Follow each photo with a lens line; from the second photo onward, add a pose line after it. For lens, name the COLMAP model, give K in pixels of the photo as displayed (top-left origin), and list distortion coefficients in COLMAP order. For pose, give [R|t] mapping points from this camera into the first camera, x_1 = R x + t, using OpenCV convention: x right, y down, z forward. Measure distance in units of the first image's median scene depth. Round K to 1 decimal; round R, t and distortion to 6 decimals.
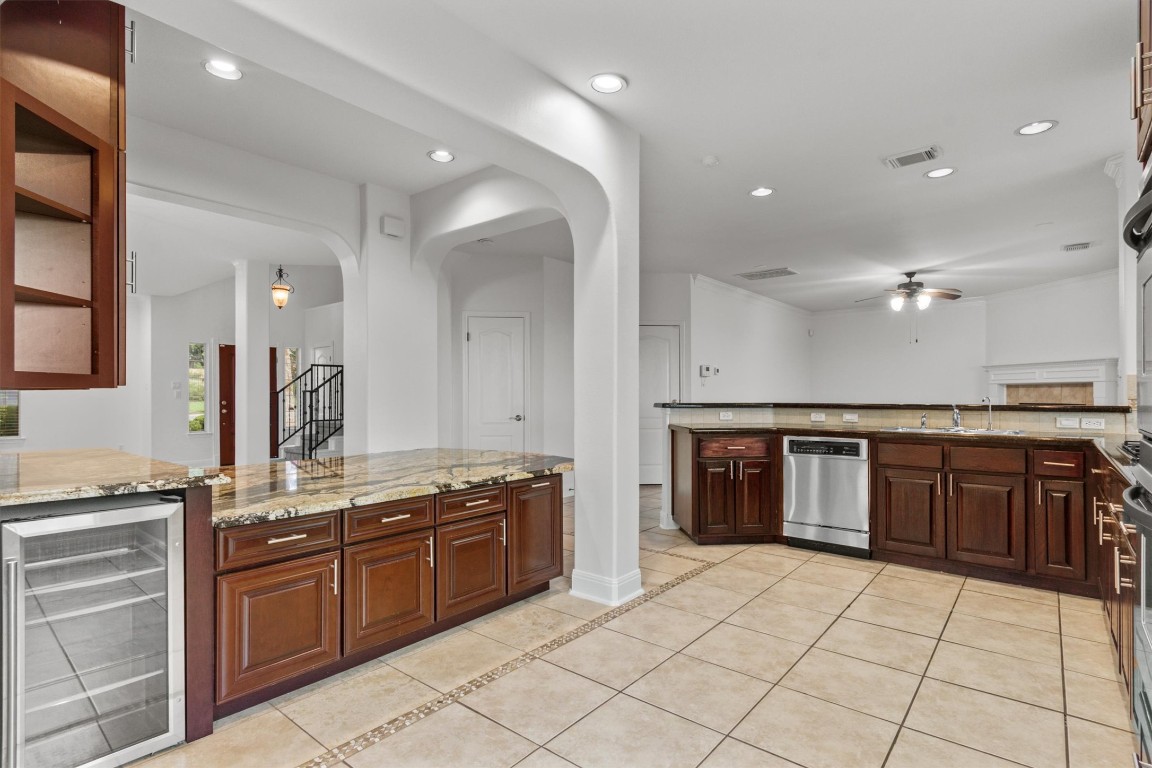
lens RADIAL K [[570.9, 0, 583.4], [0, 570.9, 393.7], [0, 0, 1]] dist [0.001625, 0.000213]
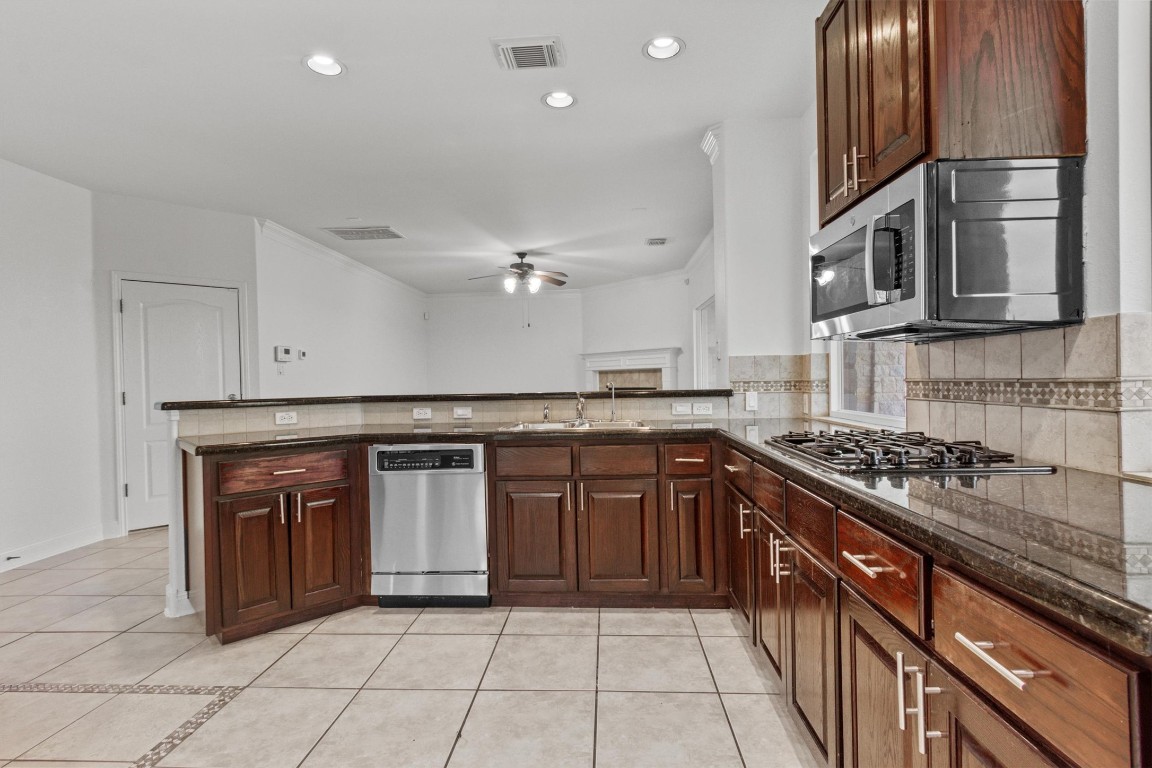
lens RADIAL K [[531.2, 0, 576.0], [0, 531.2, 384.0], [0, 0, 1]] dist [0.000552, -0.000296]
pose [[0.806363, -0.018448, 0.591133, 0.182177], [0.018186, 0.999814, 0.006395, 0.002133], [-0.591142, 0.005594, 0.806548, 0.360268]]
